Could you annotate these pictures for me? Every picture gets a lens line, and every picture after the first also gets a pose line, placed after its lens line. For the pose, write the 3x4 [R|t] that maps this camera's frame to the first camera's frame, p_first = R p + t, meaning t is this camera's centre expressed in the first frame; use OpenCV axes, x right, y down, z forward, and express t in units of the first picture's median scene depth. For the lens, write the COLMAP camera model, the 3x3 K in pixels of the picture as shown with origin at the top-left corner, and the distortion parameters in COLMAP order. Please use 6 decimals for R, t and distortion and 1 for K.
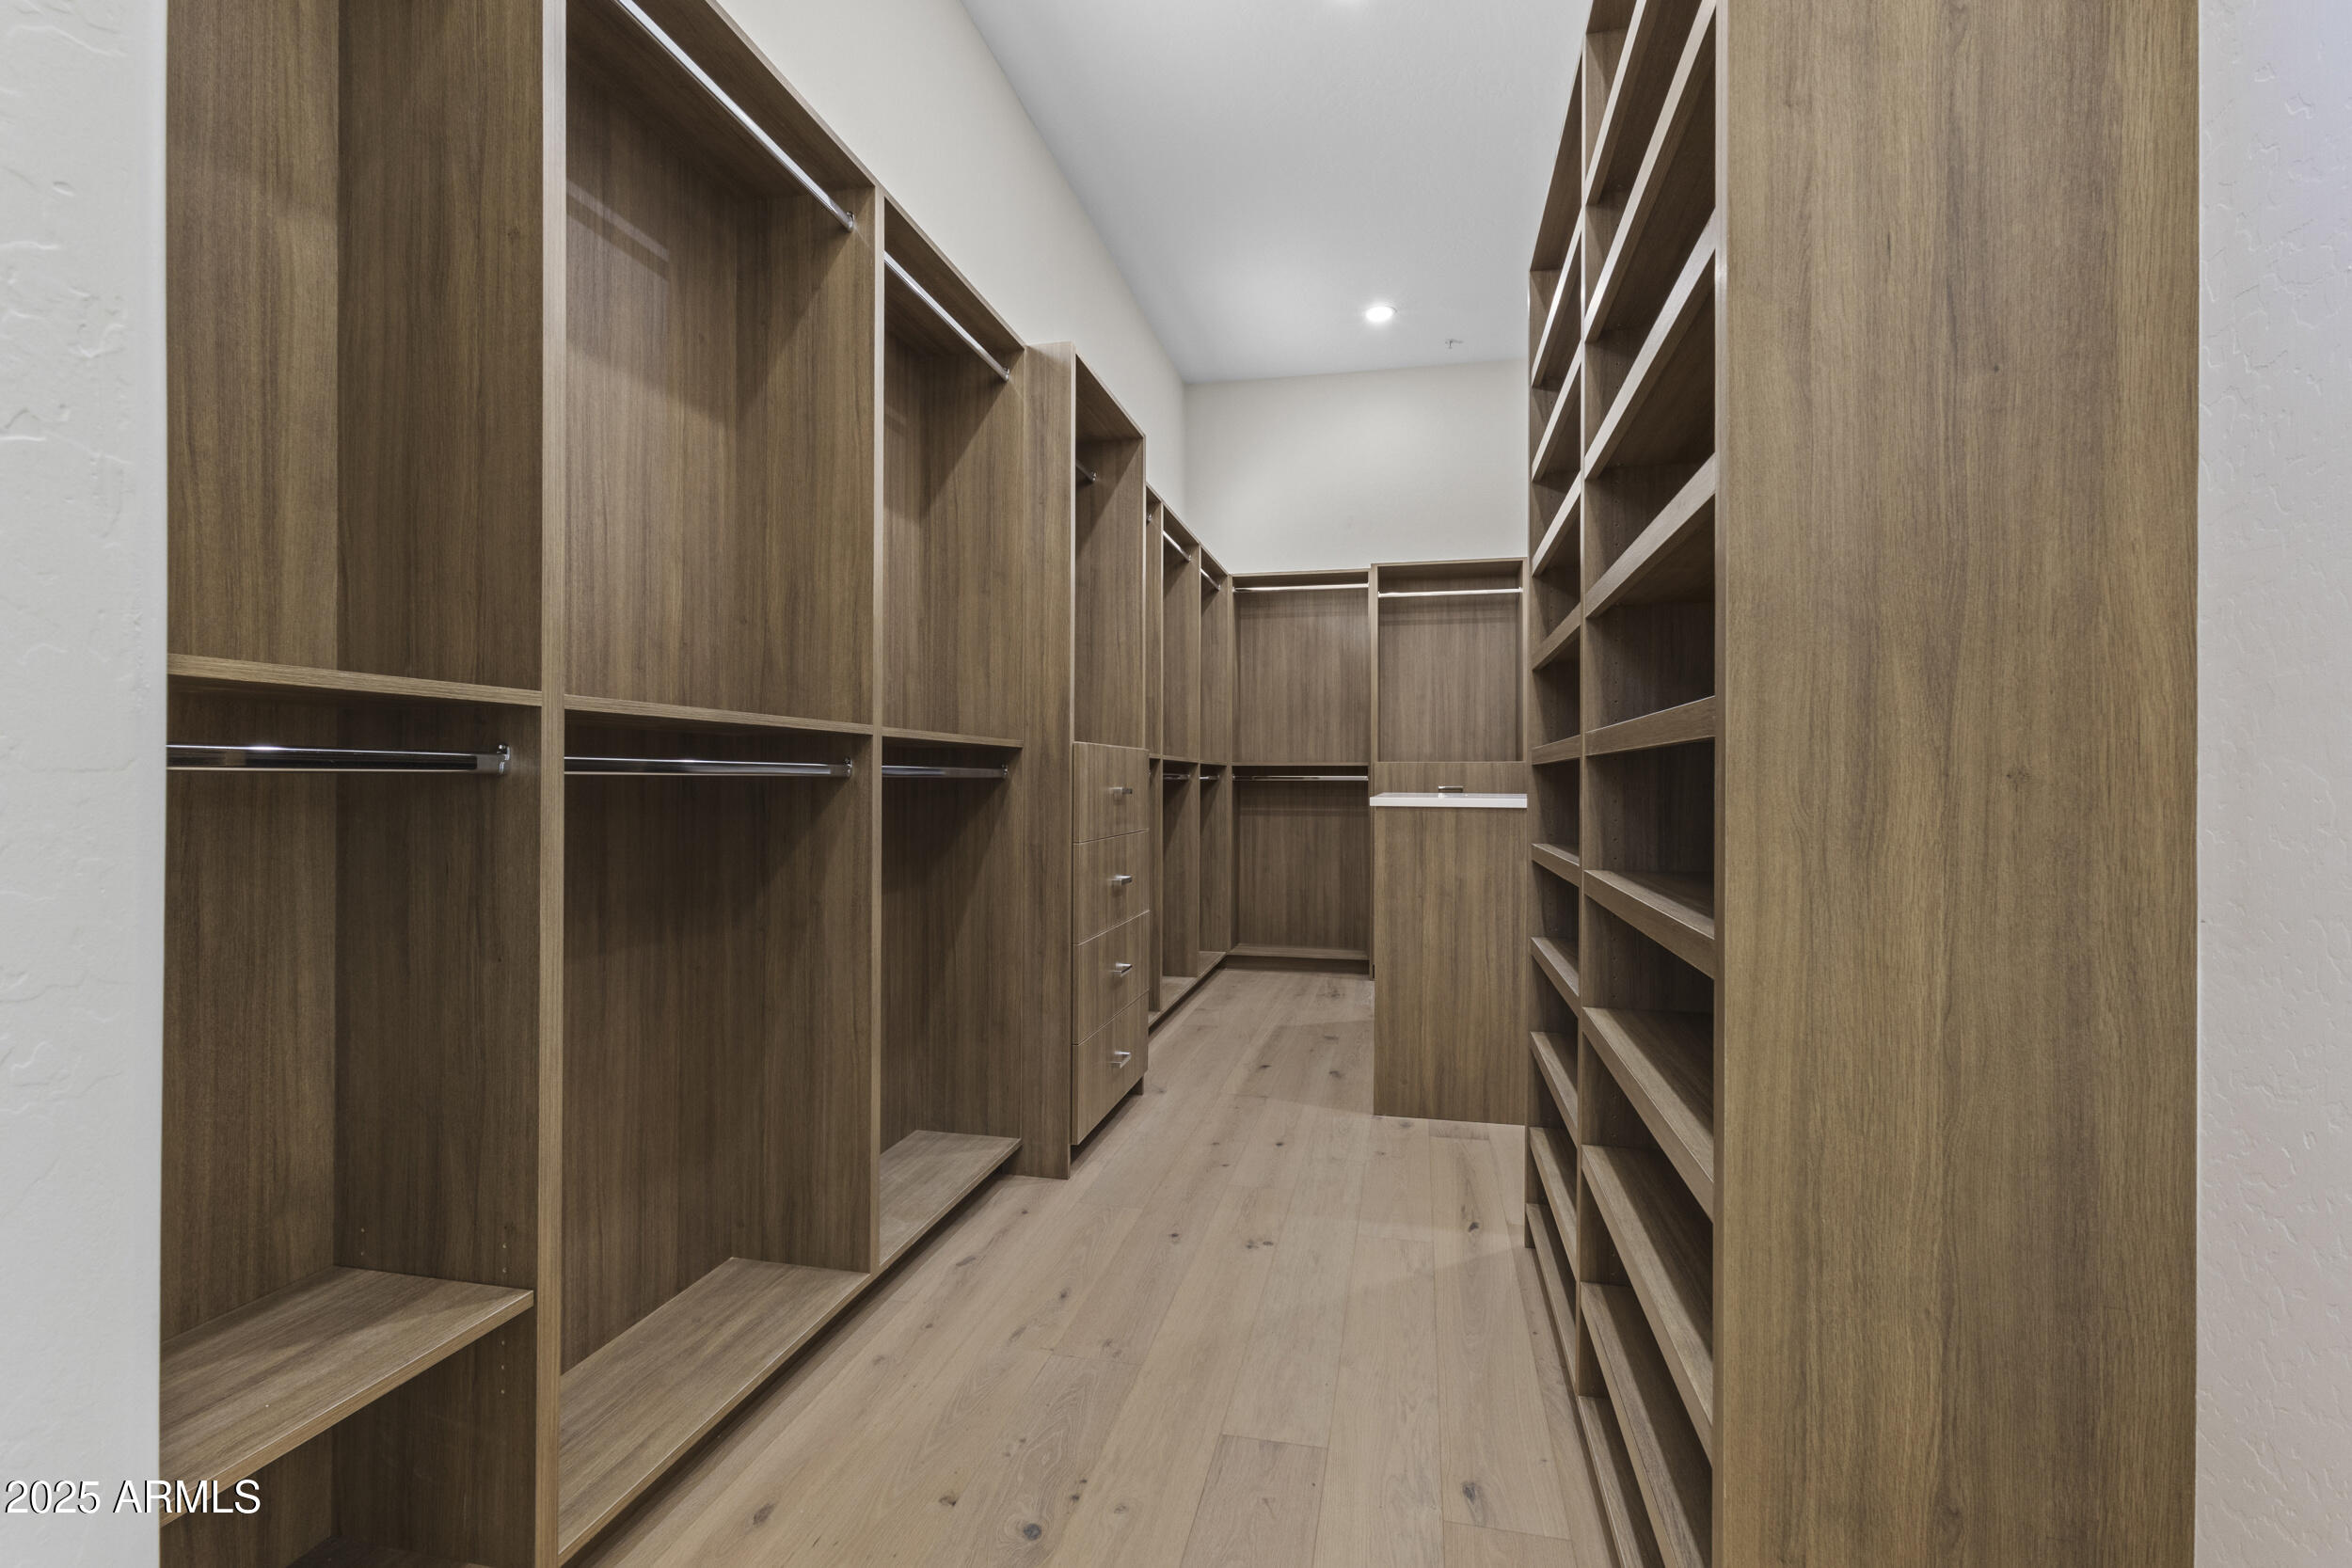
lens RADIAL K [[1088.4, 0, 1168.1], [0, 1088.4, 782.2], [0, 0, 1]] dist [0.003374, 0.000803]
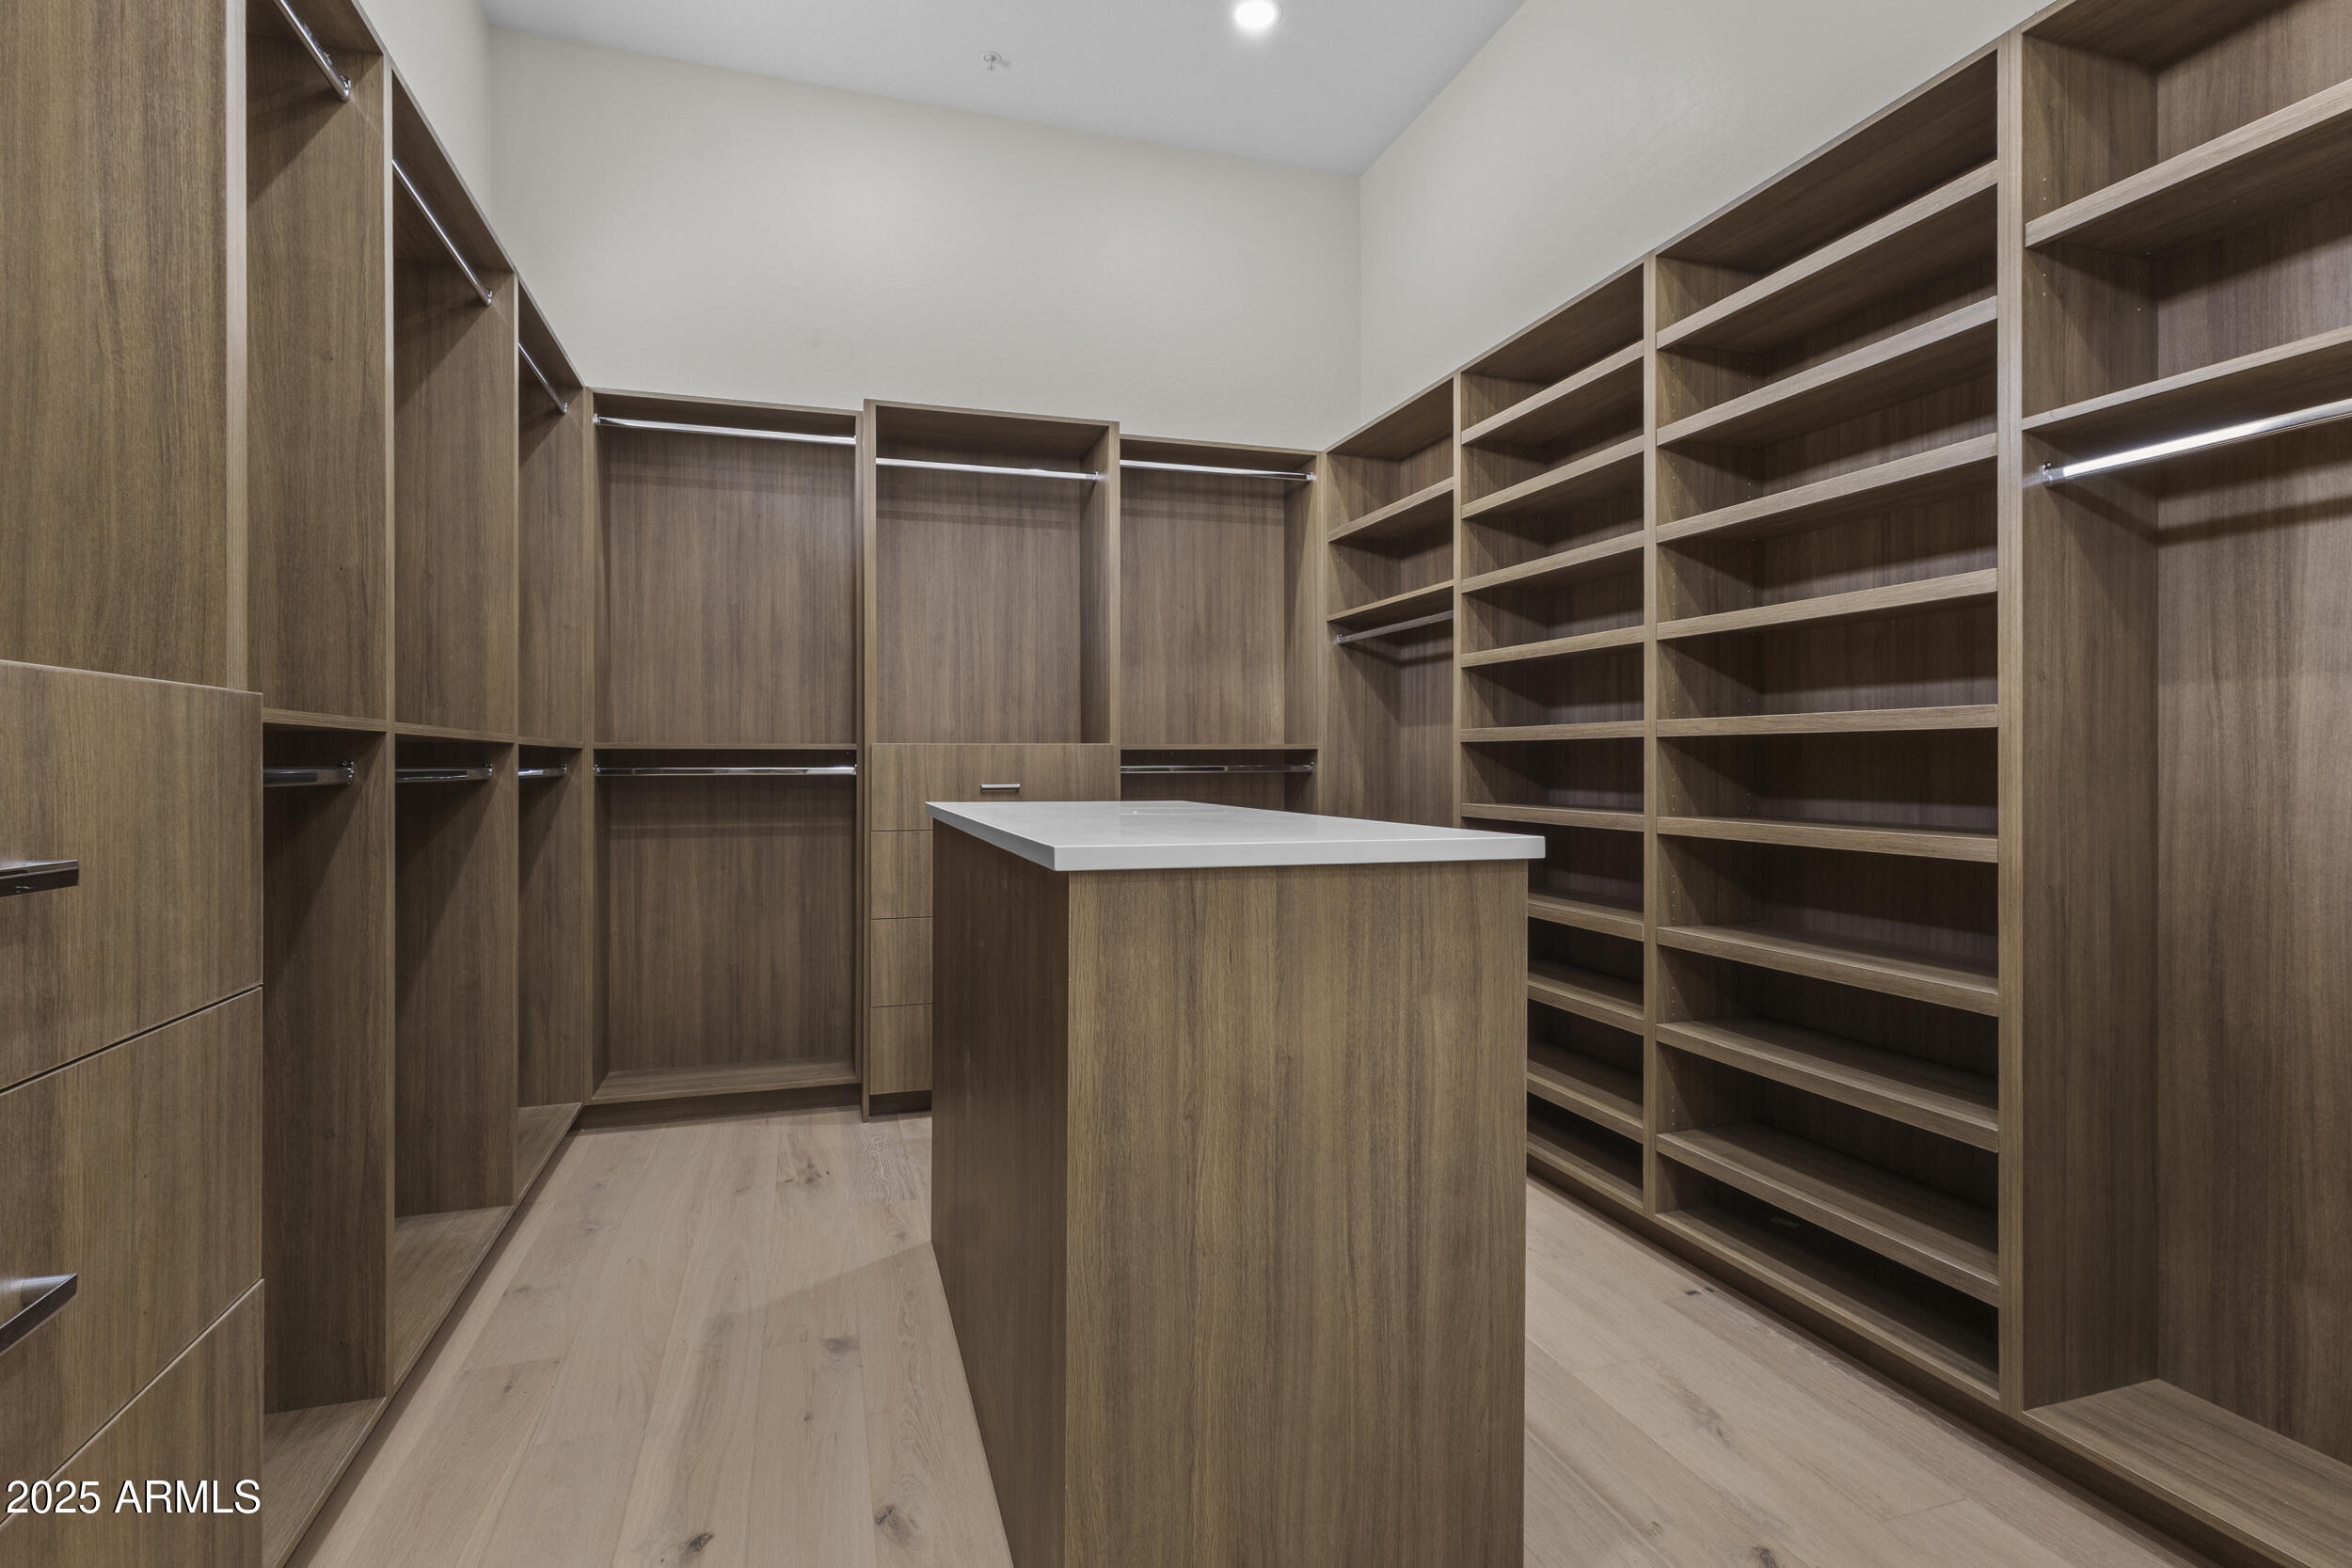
lens RADIAL K [[1120.5, 0, 1175.0], [0, 1120.5, 758.0], [0, 0, 1]] dist [0.000362, 0.000281]
pose [[0.858012, -0.002174, 0.513626, 0.021327], [0.005082, 0.999978, -0.004257, -0.006880], [-0.513605, 0.006262, 0.858004, 0.389034]]
